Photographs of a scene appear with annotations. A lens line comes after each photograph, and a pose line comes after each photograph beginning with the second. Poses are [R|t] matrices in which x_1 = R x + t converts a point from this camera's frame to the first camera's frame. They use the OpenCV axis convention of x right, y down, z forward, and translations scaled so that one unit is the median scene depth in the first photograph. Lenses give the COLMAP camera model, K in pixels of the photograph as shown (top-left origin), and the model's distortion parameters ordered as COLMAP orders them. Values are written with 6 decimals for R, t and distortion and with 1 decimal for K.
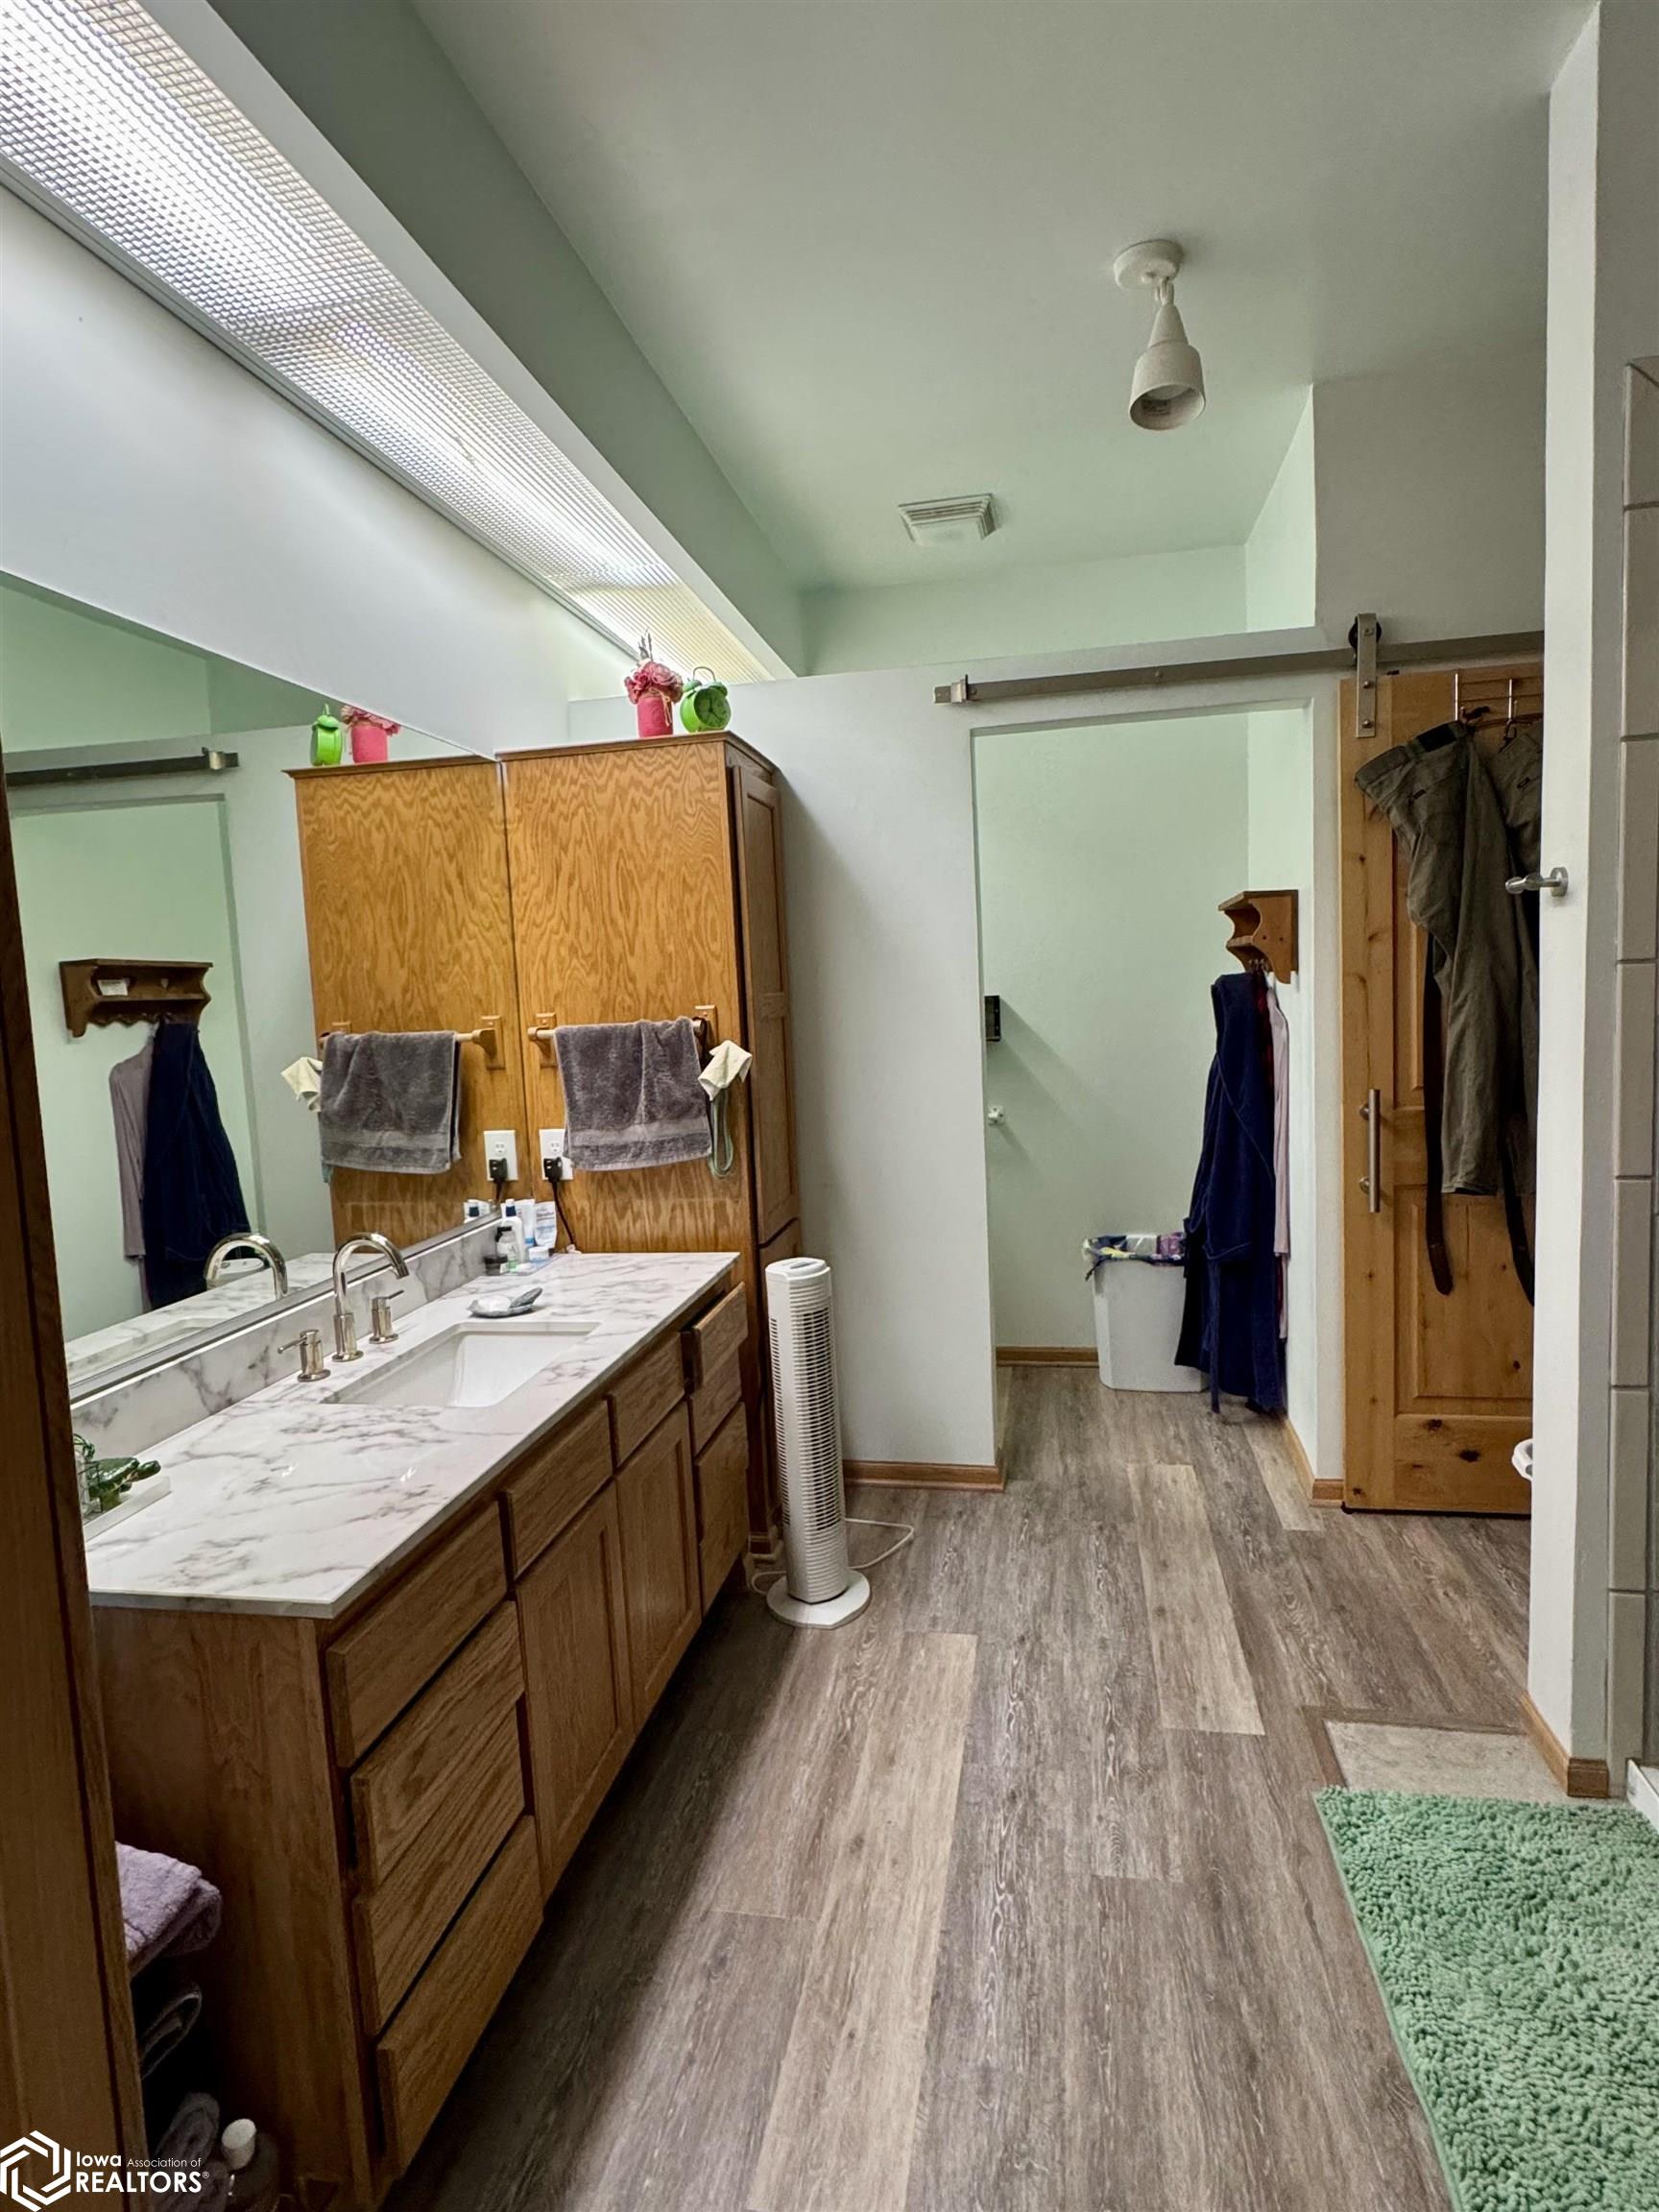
lens RADIAL K [[1178.2, 0, 835.6], [0, 1178.2, 1106.8], [0, 0, 1]] dist [-0.000231, 0.000326]
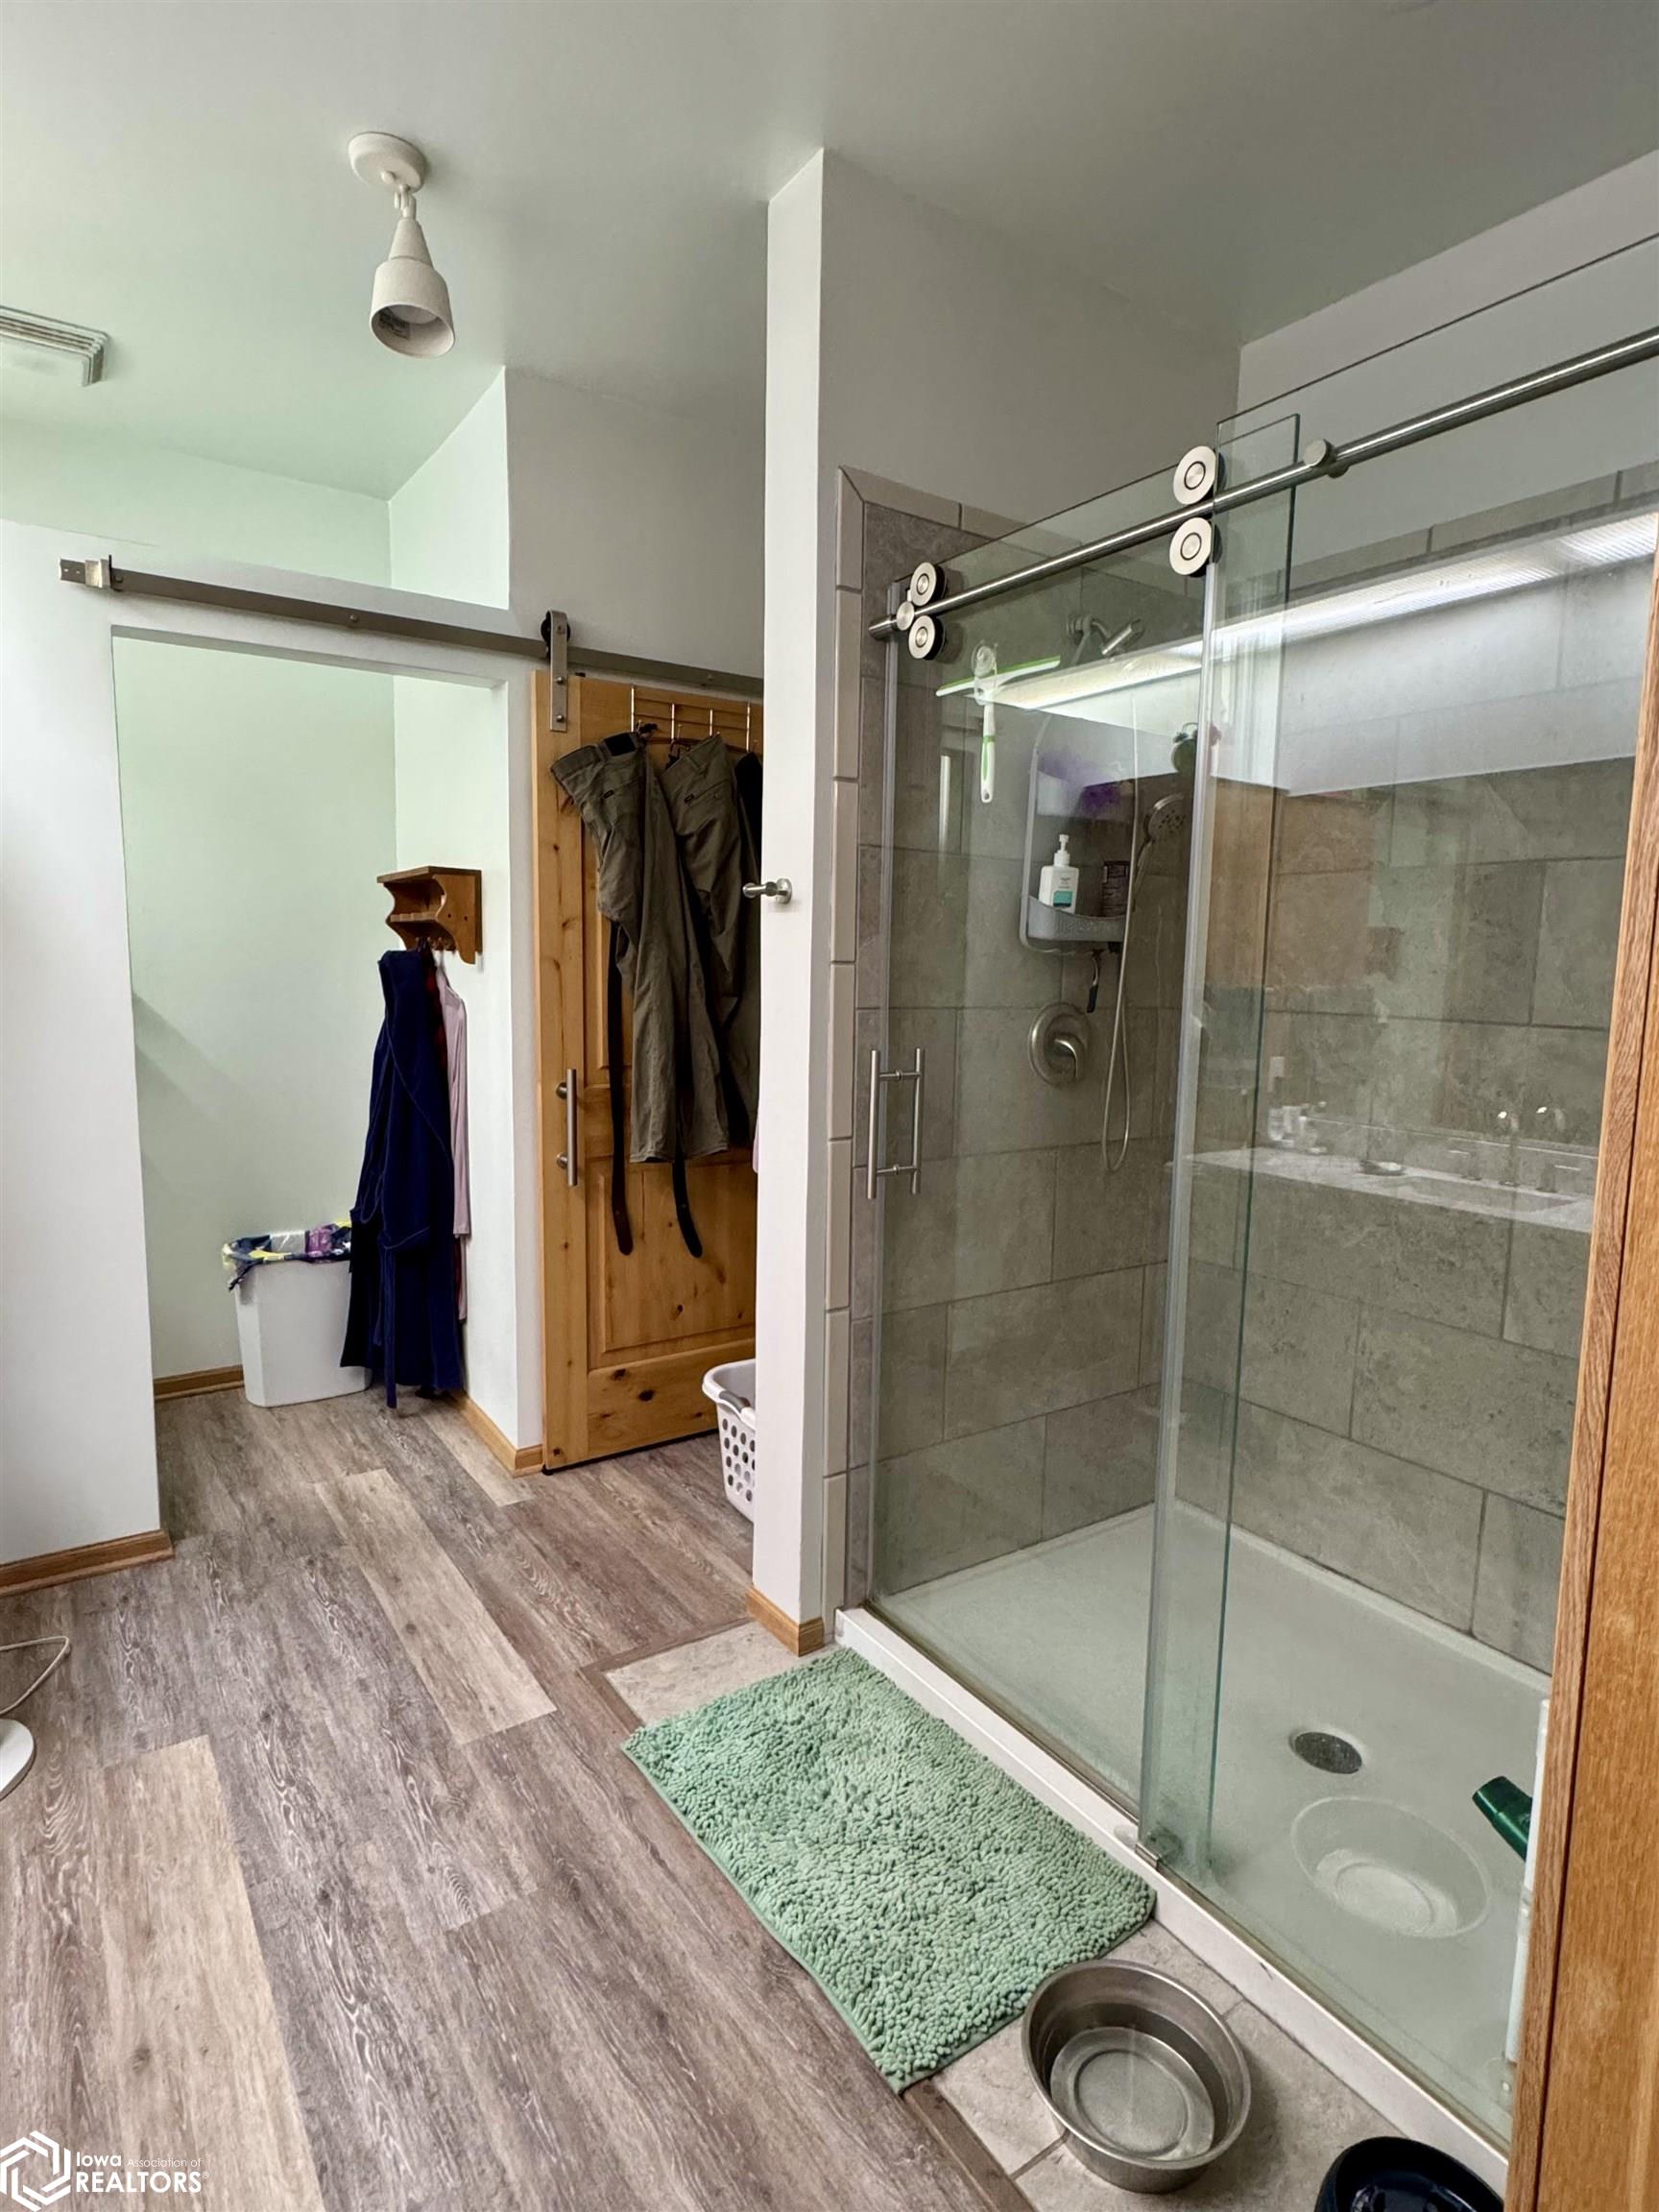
lens RADIAL K [[1178.2, 0, 833.9], [0, 1178.2, 1105.3], [0, 0, 1]] dist [-0.000231, 0.000326]
pose [[0.699529, -0.034951, 0.713749, -0.145979], [0.022901, 0.999387, 0.026493, -0.005500], [-0.714237, -0.002187, 0.699900, 0.104870]]
